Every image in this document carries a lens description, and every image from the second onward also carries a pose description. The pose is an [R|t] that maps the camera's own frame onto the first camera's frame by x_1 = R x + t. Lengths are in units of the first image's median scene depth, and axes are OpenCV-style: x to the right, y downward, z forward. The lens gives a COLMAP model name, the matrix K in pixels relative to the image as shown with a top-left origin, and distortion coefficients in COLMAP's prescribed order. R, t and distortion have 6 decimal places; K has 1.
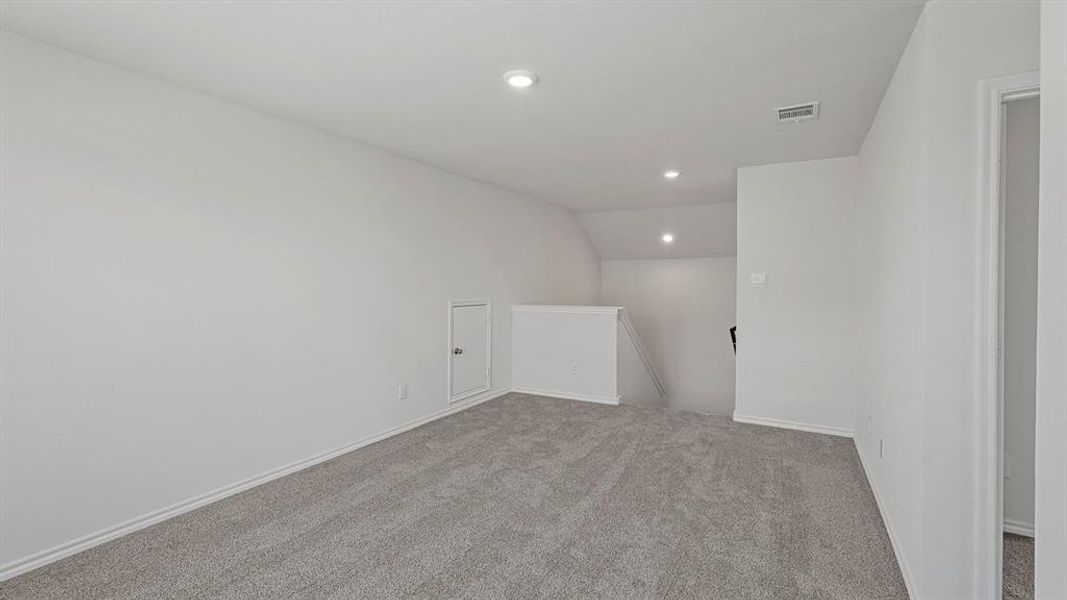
lens RADIAL K [[478.2, 0, 528.6], [0, 478.2, 277.4], [0, 0, 1]] dist [-0.002280, -0.000152]
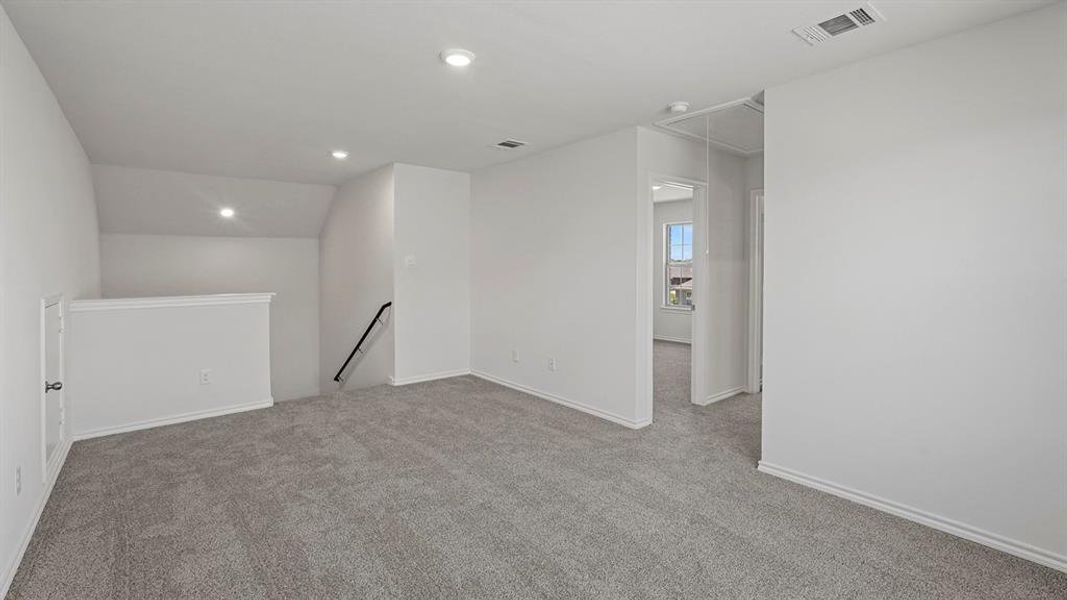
lens RADIAL K [[478.2, 0, 528.6], [0, 478.2, 277.4], [0, 0, 1]] dist [-0.002280, -0.000152]
pose [[0.363712, -0.032968, 0.930928, -0.587487], [-0.007987, 0.999226, 0.038507, -0.005187], [-0.931477, -0.021441, 0.363167, 0.334278]]
